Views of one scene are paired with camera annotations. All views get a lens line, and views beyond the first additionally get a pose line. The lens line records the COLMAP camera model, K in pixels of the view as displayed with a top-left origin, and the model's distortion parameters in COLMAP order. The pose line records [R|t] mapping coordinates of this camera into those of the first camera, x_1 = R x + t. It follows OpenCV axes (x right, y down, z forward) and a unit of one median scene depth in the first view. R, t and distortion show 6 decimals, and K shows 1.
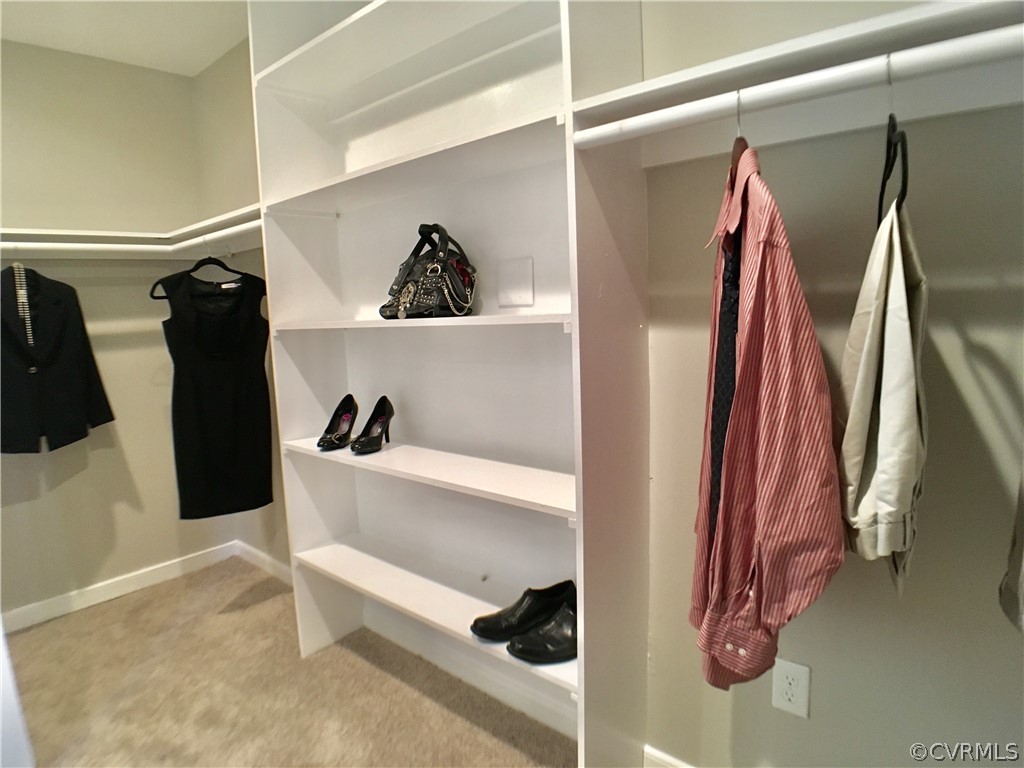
lens RADIAL K [[609.0, 0, 503.2], [0, 609.0, 383.6], [0, 0, 1]] dist [-0.089571, 0.016912]
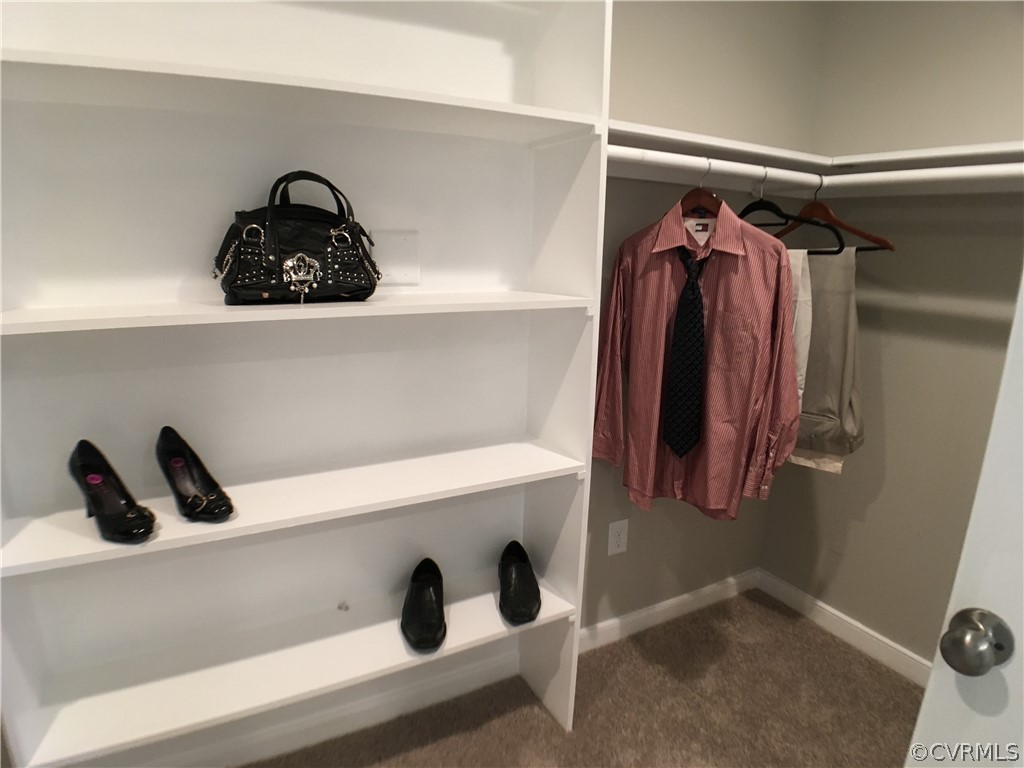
lens RADIAL K [[609.0, 0, 503.2], [0, 609.0, 383.6], [0, 0, 1]] dist [-0.089571, 0.016912]
pose [[0.331340, -0.160893, 0.929692, -1.065576], [0.084812, 0.986443, 0.140488, -0.133006], [-0.939692, 0.032299, 0.340494, 0.766081]]
